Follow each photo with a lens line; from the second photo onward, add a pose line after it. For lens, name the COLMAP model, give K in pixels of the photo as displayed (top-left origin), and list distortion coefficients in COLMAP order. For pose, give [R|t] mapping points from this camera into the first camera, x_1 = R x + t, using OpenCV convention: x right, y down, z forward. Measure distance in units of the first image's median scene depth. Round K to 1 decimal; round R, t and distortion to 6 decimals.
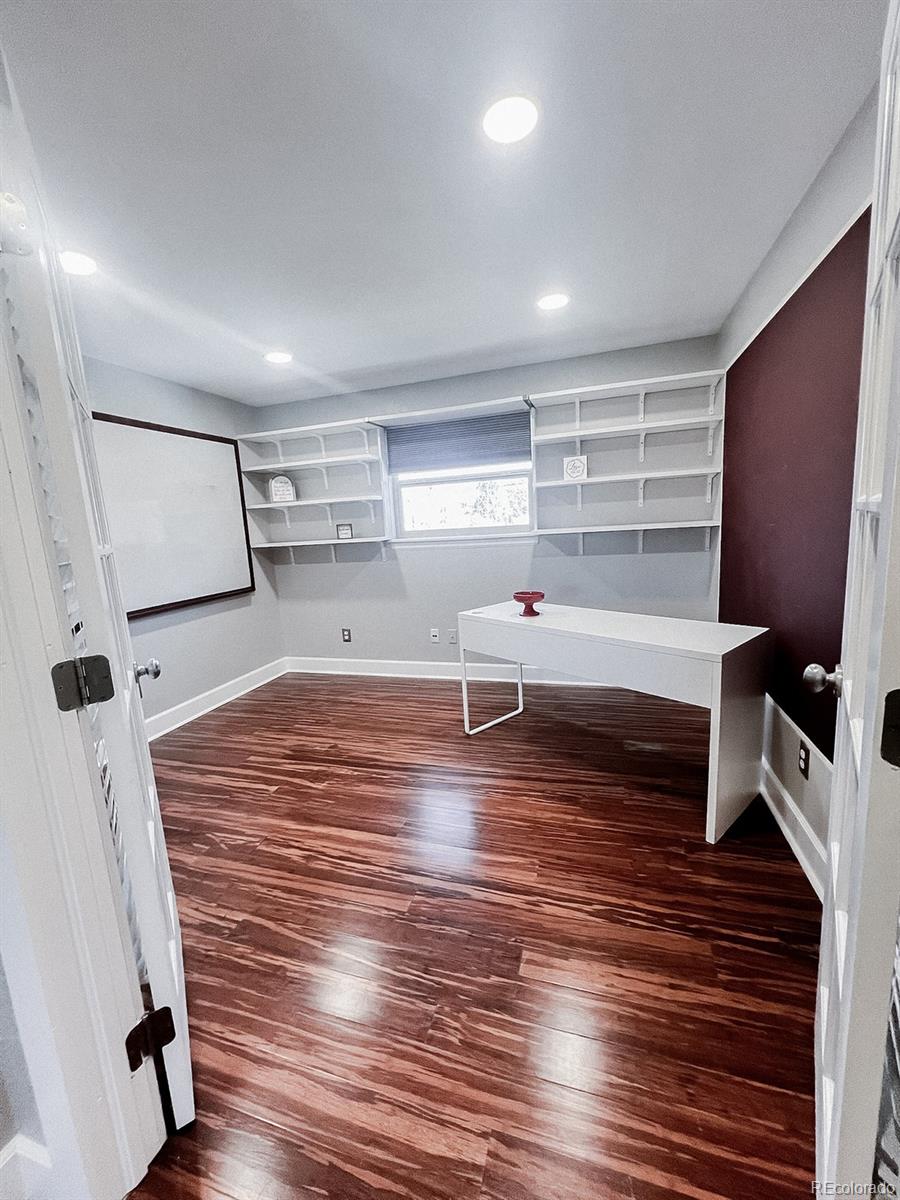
lens RADIAL K [[480.1, 0, 450.0], [0, 480.1, 600.0], [0, 0, 1]] dist [-0.001655, -0.000050]
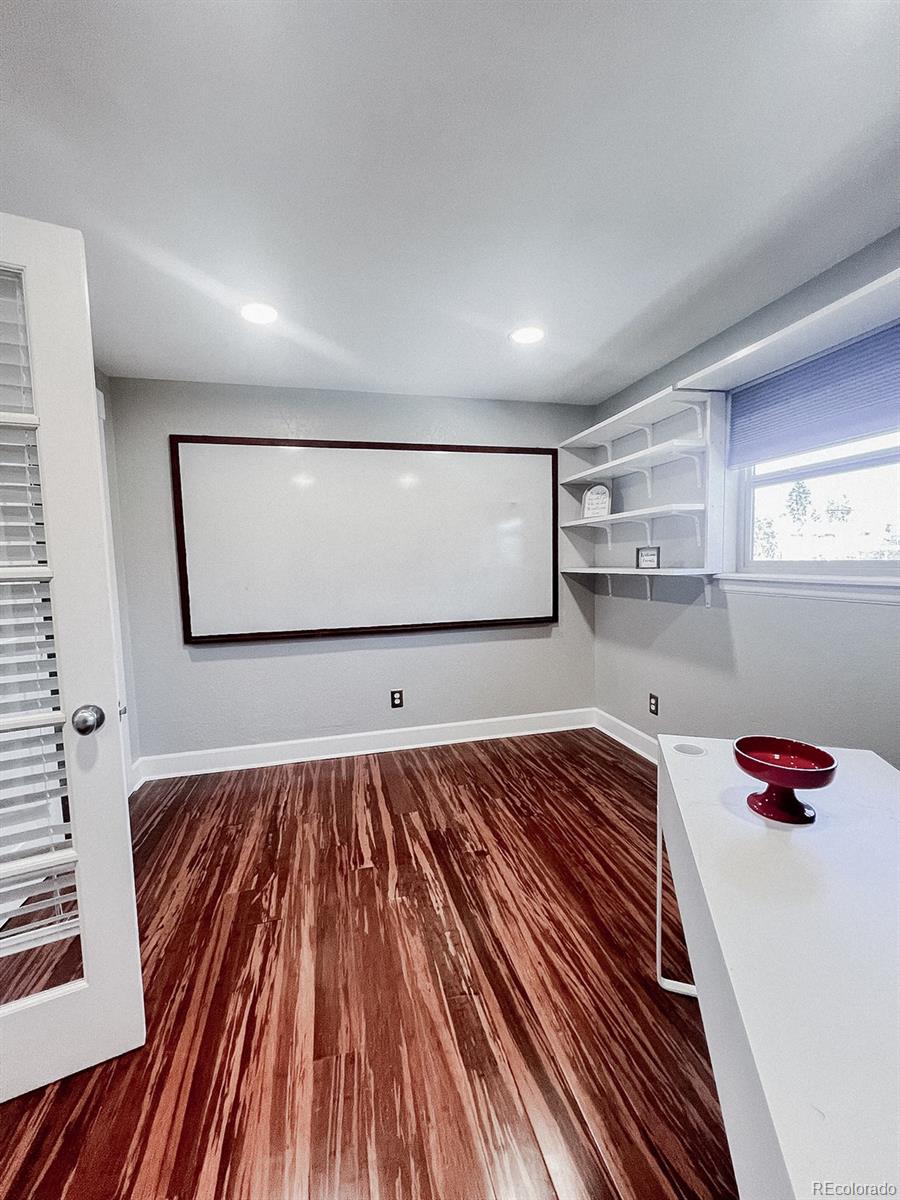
lens RADIAL K [[480.1, 0, 450.0], [0, 480.1, 600.0], [0, 0, 1]] dist [-0.001655, -0.000050]
pose [[0.523926, 0.114907, -0.843977, 0.230070], [-0.142745, 0.988690, 0.045996, -0.076500], [0.839717, 0.096375, 0.534403, 0.412578]]
